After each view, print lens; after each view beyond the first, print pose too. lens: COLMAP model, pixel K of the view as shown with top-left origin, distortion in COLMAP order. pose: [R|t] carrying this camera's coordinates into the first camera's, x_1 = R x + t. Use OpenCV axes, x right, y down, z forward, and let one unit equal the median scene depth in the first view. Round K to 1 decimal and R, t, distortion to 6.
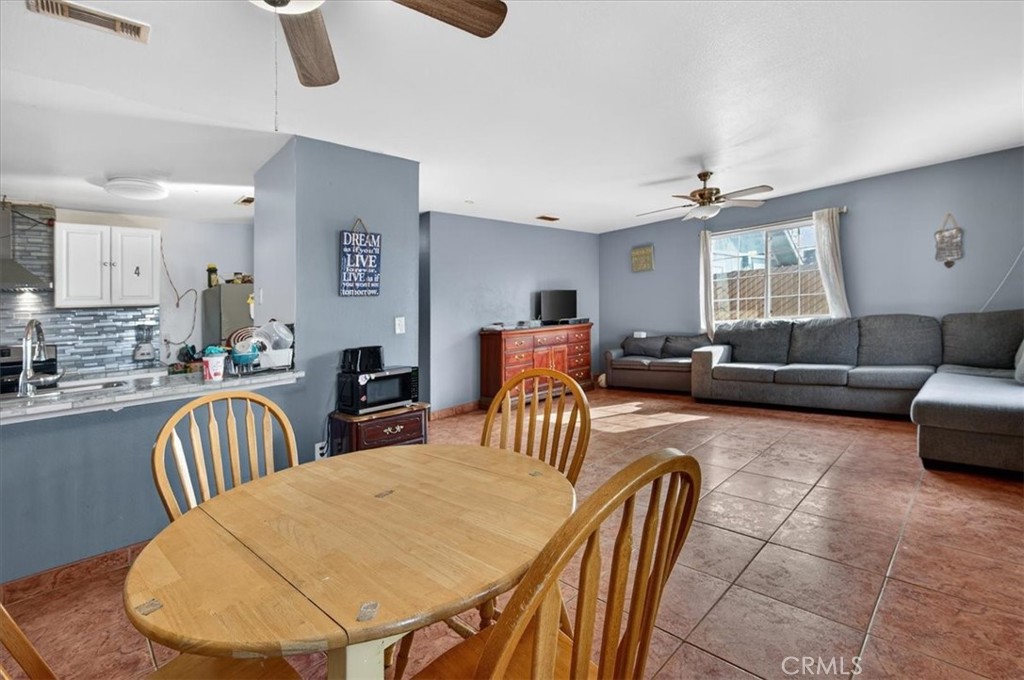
lens RADIAL K [[450.0, 0, 508.9], [0, 450.0, 351.2], [0, 0, 1]] dist [-0.000317, -0.000278]
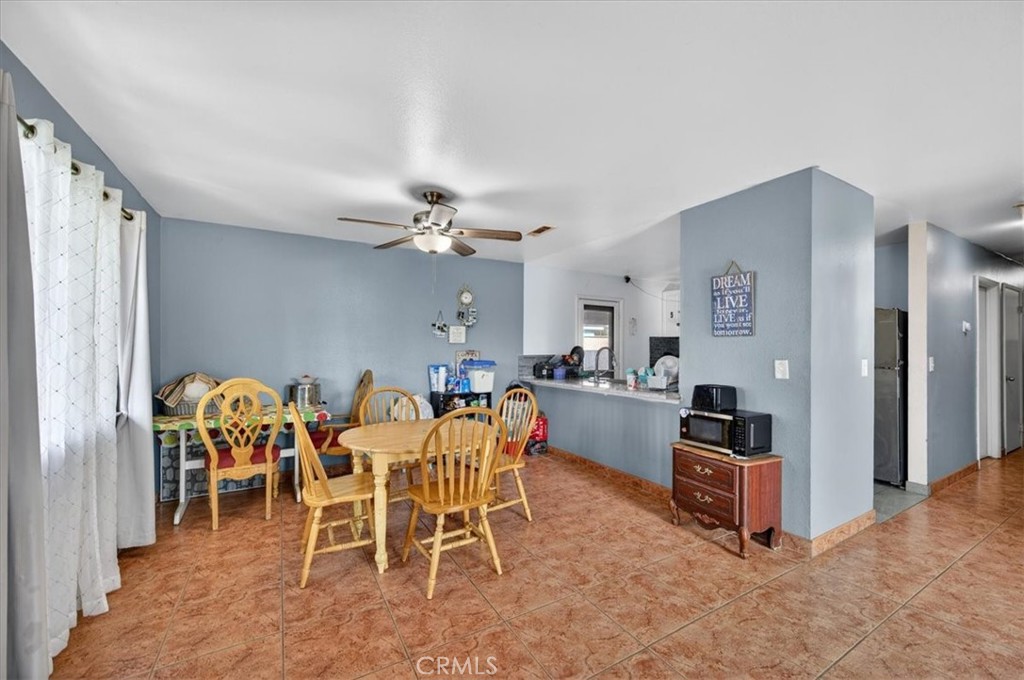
lens RADIAL K [[406.9, 0, 510.0], [0, 406.9, 341.8], [0, 0, 1]] dist [0.002125, 0.000012]
pose [[-0.238970, 0.045534, -0.969959, 0.420539], [-0.066504, 0.995787, 0.063131, -0.082701], [0.968747, 0.079593, -0.234935, 0.449187]]
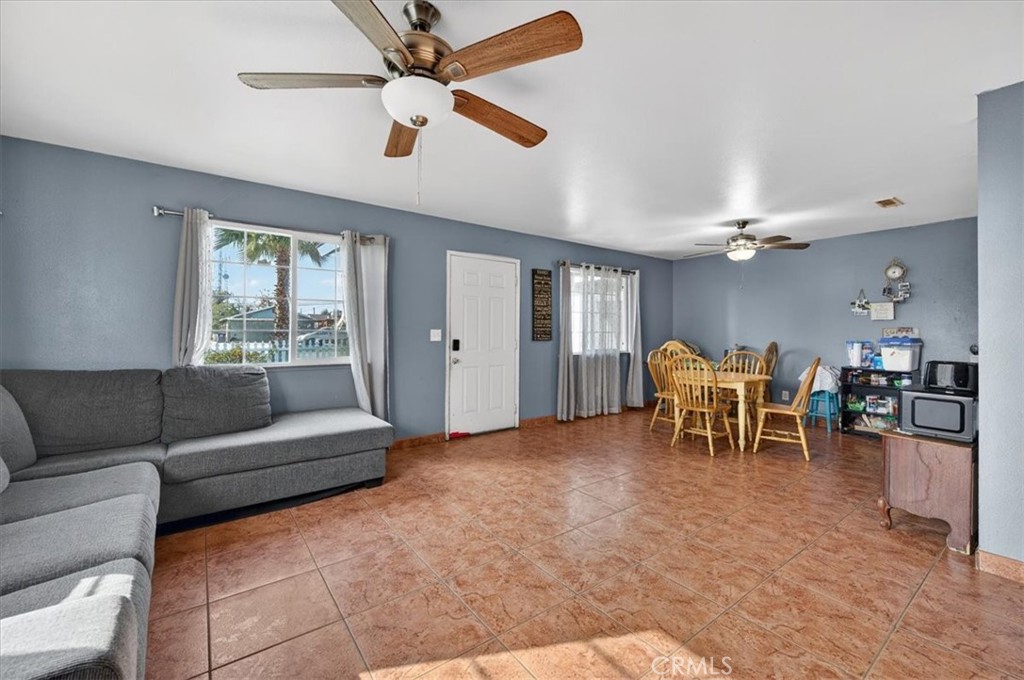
lens RADIAL K [[408.6, 0, 511.4], [0, 408.6, 335.8], [0, 0, 1]] dist [0.003544, 0.000007]
pose [[-0.991295, 0.054918, 0.119660, 0.260558], [0.065591, 0.994032, 0.087165, -0.114841], [-0.114159, 0.094255, -0.988981, 1.167007]]
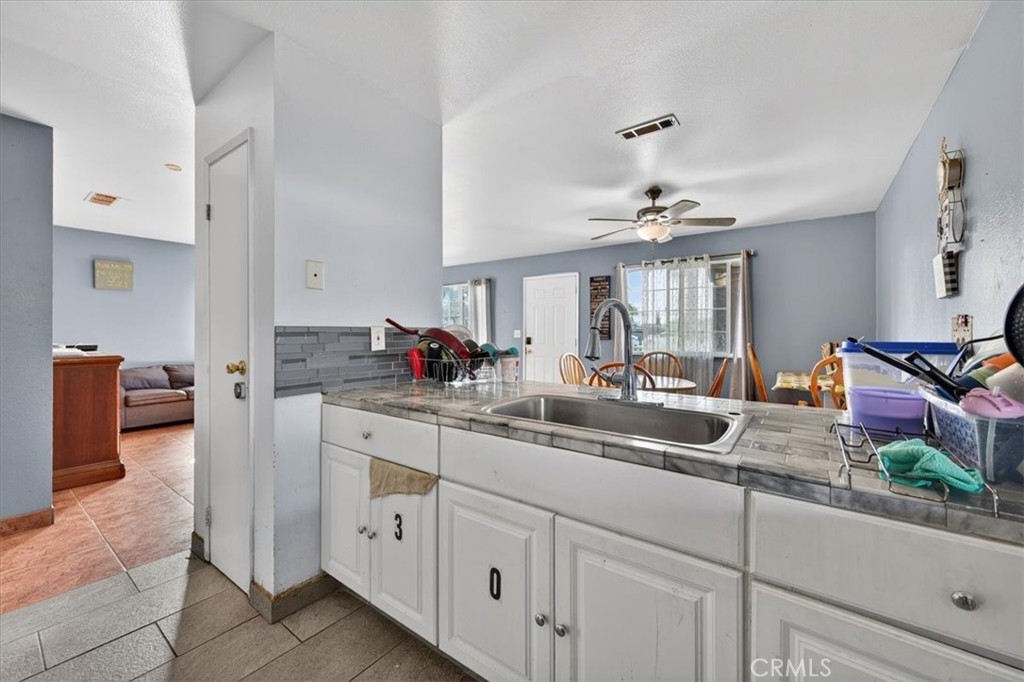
lens RADIAL K [[408.2, 0, 517.0], [0, 408.2, 330.3], [0, 0, 1]] dist [0.001111, -0.000221]
pose [[-0.178271, 0.063146, 0.981953, -0.800091], [0.091472, 0.994681, -0.047358, 0.001283], [-0.979721, 0.081379, -0.183098, 0.570946]]
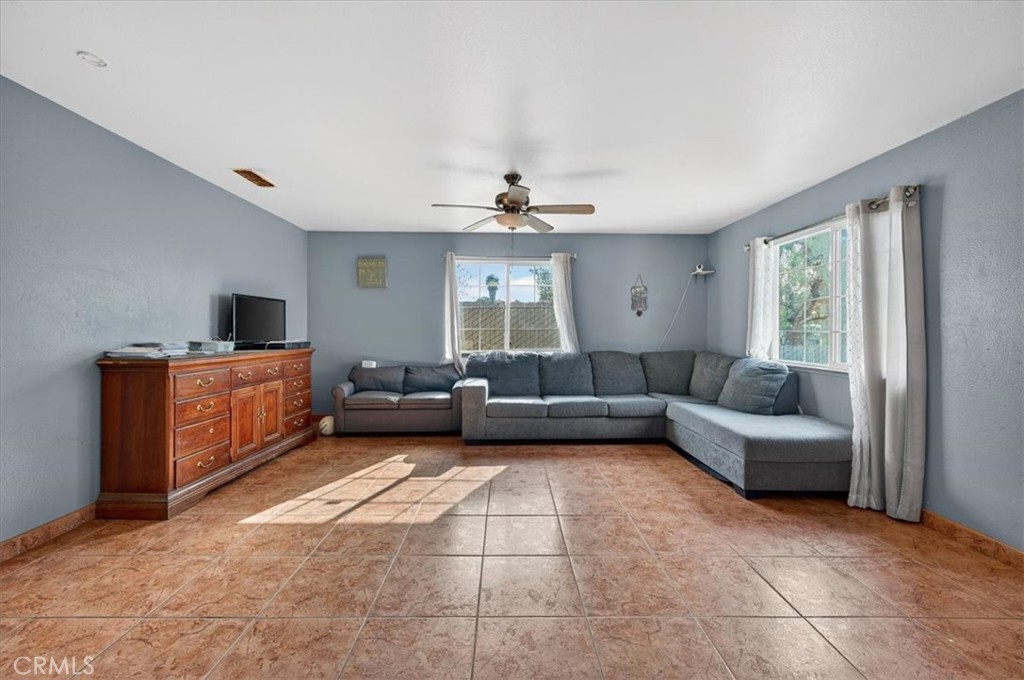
lens RADIAL K [[406.9, 0, 510.0], [0, 406.9, 341.8], [0, 0, 1]] dist [0.002125, 0.000012]
pose [[0.677238, 0.045916, 0.734330, -0.111448], [0.012478, 0.997191, -0.073860, -0.027171], [-0.735658, 0.059184, 0.674763, 0.432813]]
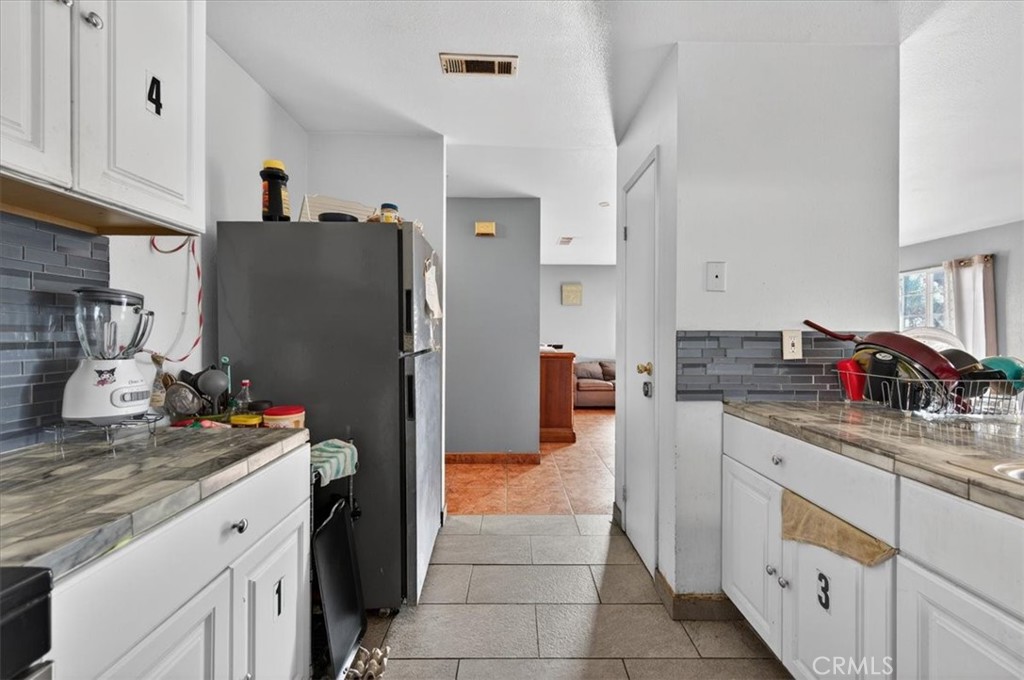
lens RADIAL K [[408.6, 0, 511.4], [0, 408.6, 335.8], [0, 0, 1]] dist [0.003544, 0.000007]
pose [[0.676828, 0.061769, 0.733545, -0.779469], [0.014924, 0.995117, -0.097565, -0.000547], [-0.735990, 0.076982, 0.672601, 0.575843]]
